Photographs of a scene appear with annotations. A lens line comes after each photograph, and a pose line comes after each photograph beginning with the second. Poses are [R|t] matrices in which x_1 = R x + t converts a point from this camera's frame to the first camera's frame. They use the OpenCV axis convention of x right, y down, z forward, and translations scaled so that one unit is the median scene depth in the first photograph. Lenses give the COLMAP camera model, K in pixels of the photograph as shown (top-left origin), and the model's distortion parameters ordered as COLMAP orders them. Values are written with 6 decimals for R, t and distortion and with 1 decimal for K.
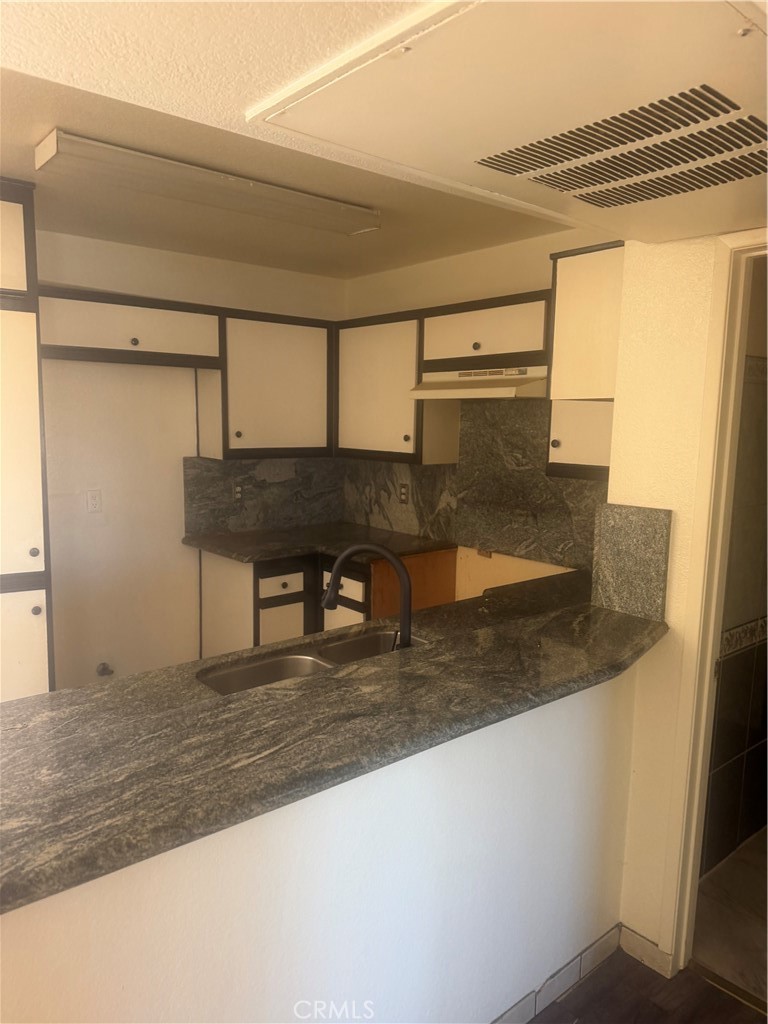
lens RADIAL K [[713.1, 0, 384.0], [0, 713.1, 512.0], [0, 0, 1]] dist [0.068879, -0.001067]
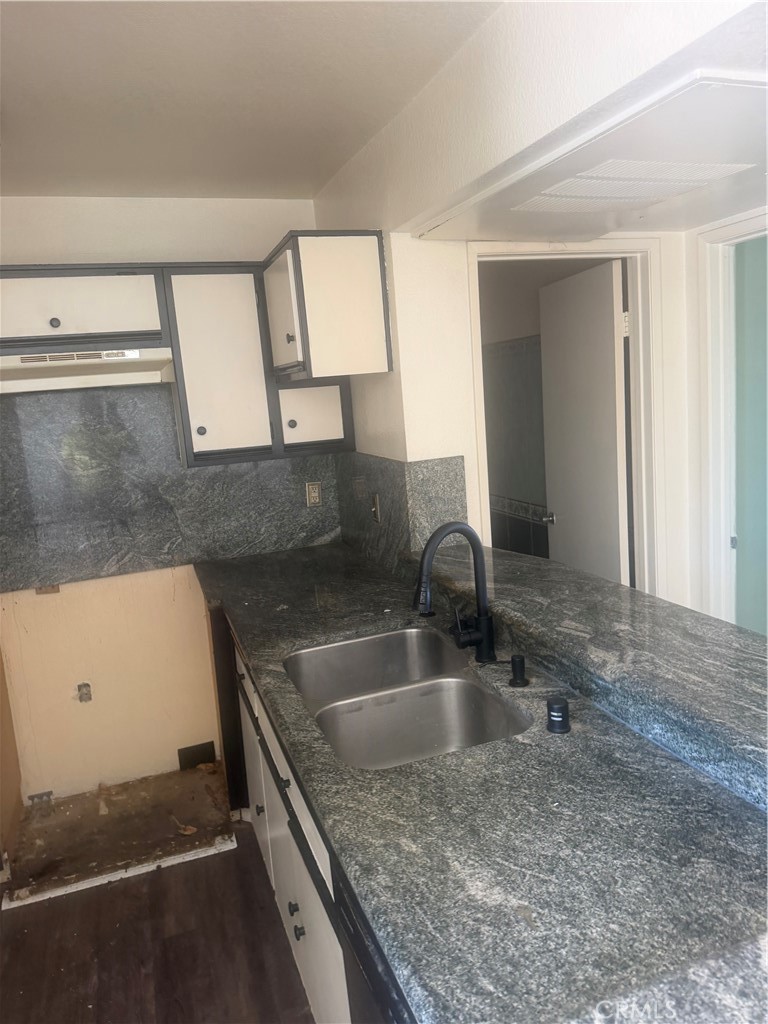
lens RADIAL K [[709.3, 0, 384.0], [0, 709.3, 512.0], [0, 0, 1]] dist [0.040968, -0.001890]
pose [[0.342918, -0.206832, 0.916312, -0.757312], [0.207279, 0.968075, 0.140945, -0.102222], [-0.916211, 0.141600, 0.374842, 0.617513]]
